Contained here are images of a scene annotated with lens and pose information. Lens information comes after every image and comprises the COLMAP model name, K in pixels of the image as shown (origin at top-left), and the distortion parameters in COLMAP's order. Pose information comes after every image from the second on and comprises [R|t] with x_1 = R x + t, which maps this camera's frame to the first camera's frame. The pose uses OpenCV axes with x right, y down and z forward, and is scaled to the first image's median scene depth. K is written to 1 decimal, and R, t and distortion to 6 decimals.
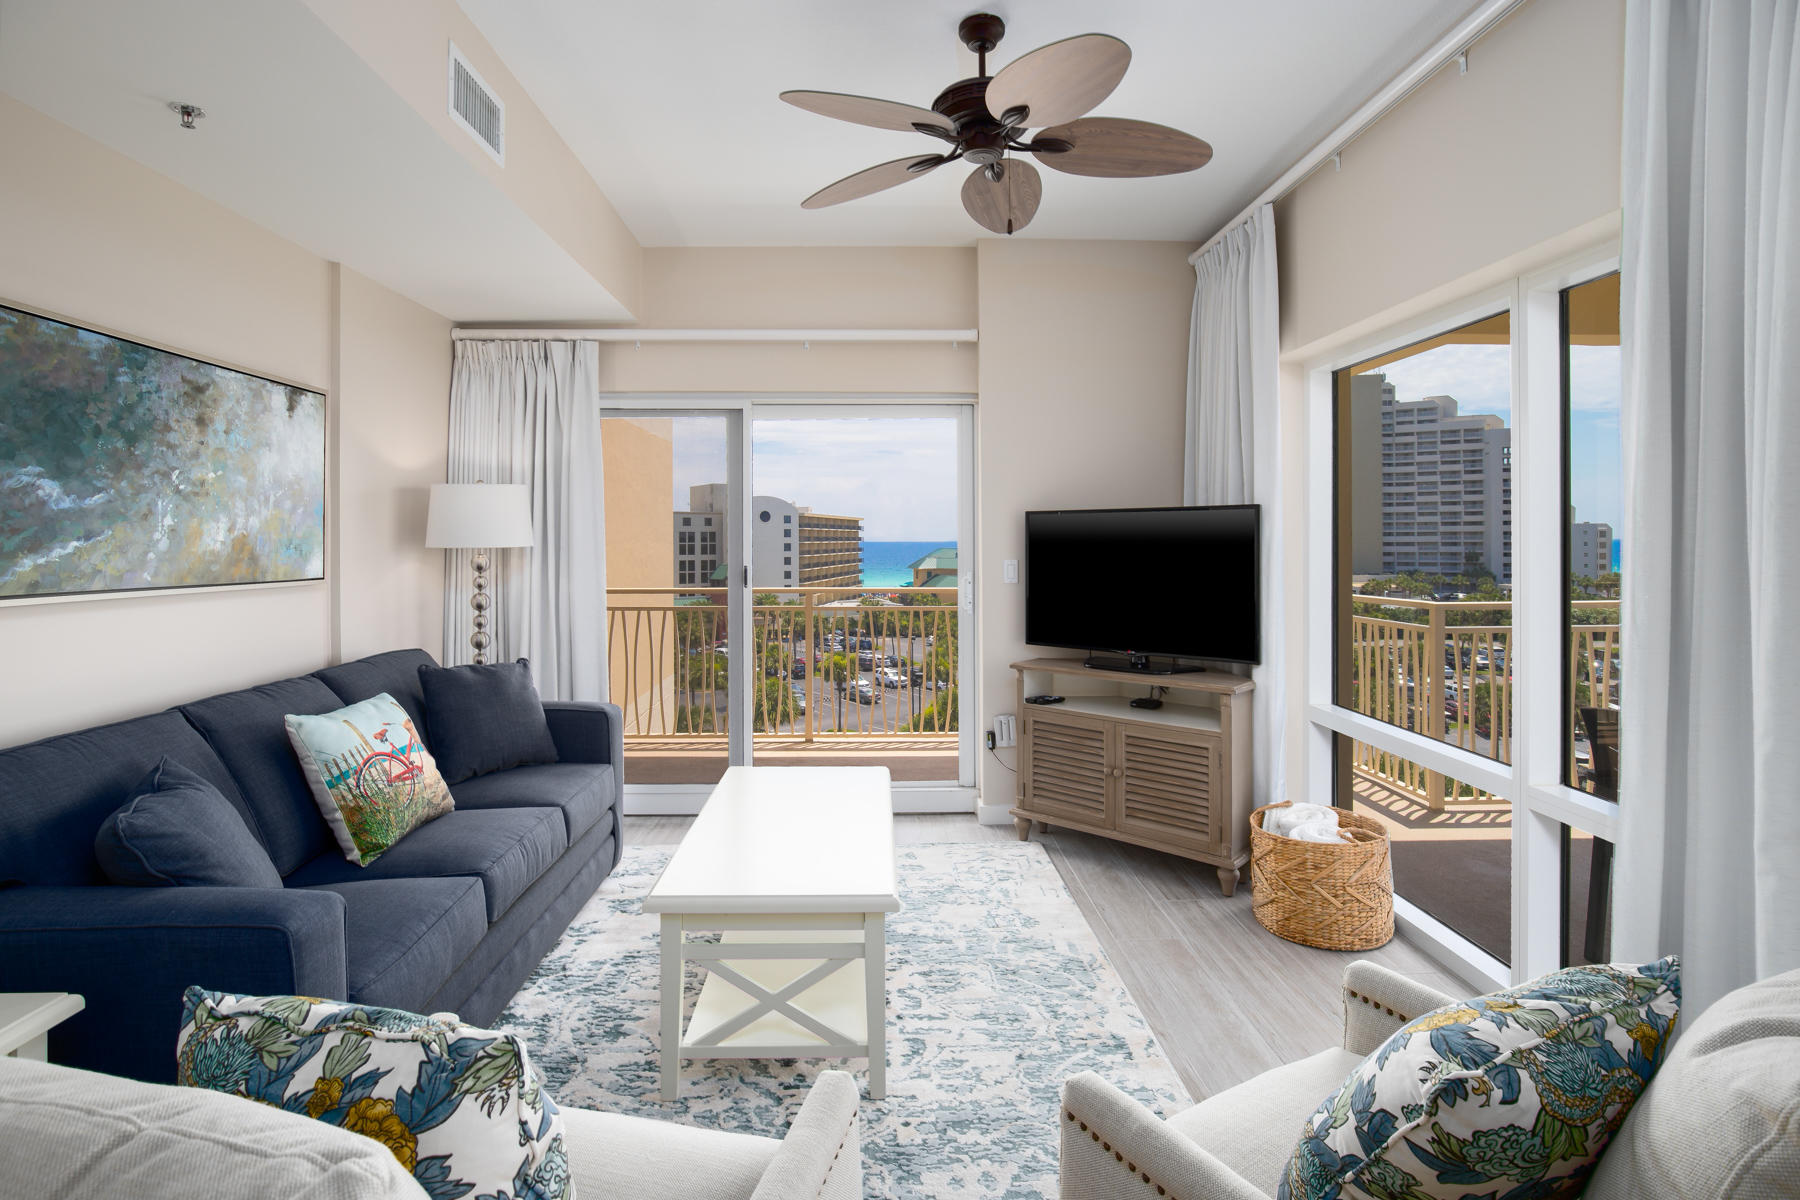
lens RADIAL K [[865.0, 0, 892.9], [0, 865.0, 542.5], [0, 0, 1]] dist [-0.012380, 0.000060]
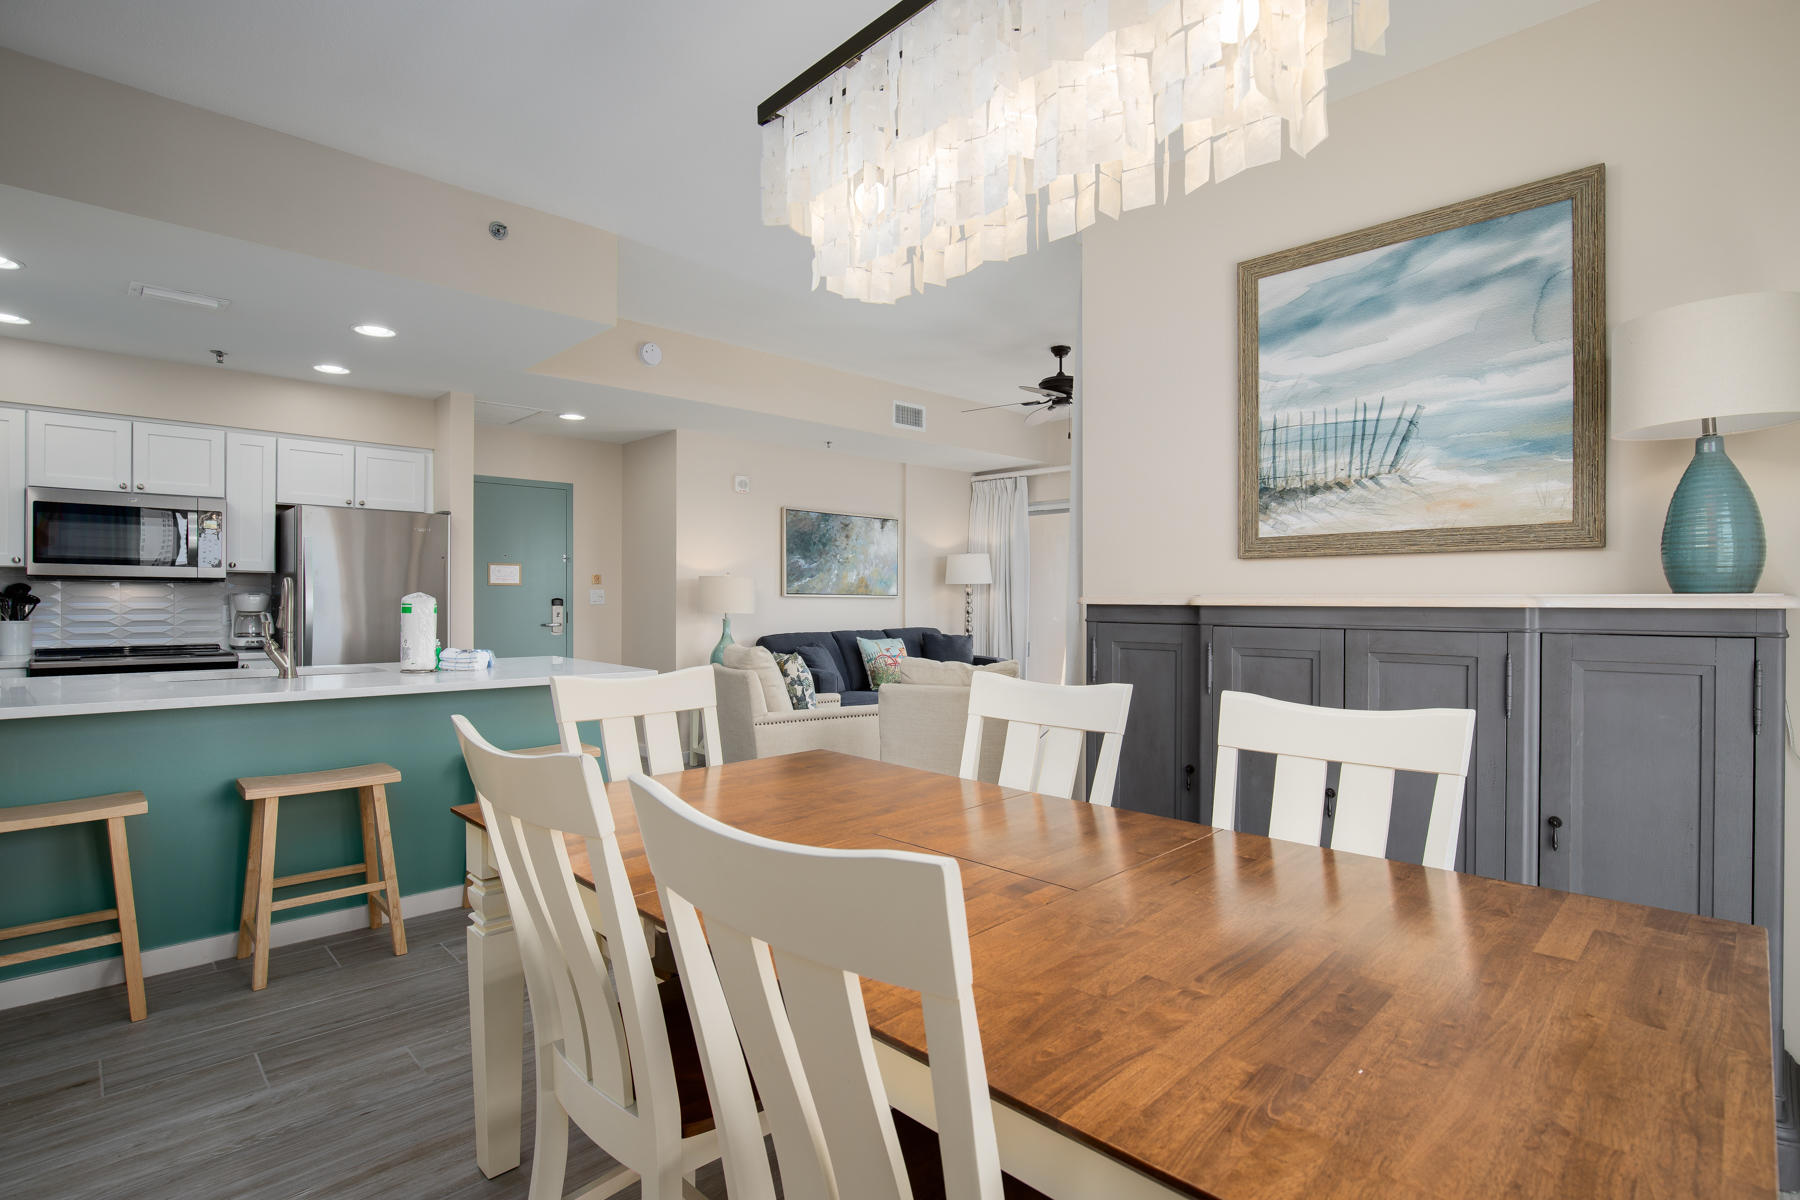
lens RADIAL K [[874.8, 0, 952.0], [0, 874.8, 603.2], [0, 0, 1]] dist [-0.001807, 0.000007]
pose [[0.711703, 0.008691, -0.702427, 1.005369], [-0.005212, 0.999961, 0.007091, 0.038256], [0.702461, -0.001386, 0.711721, -0.556431]]
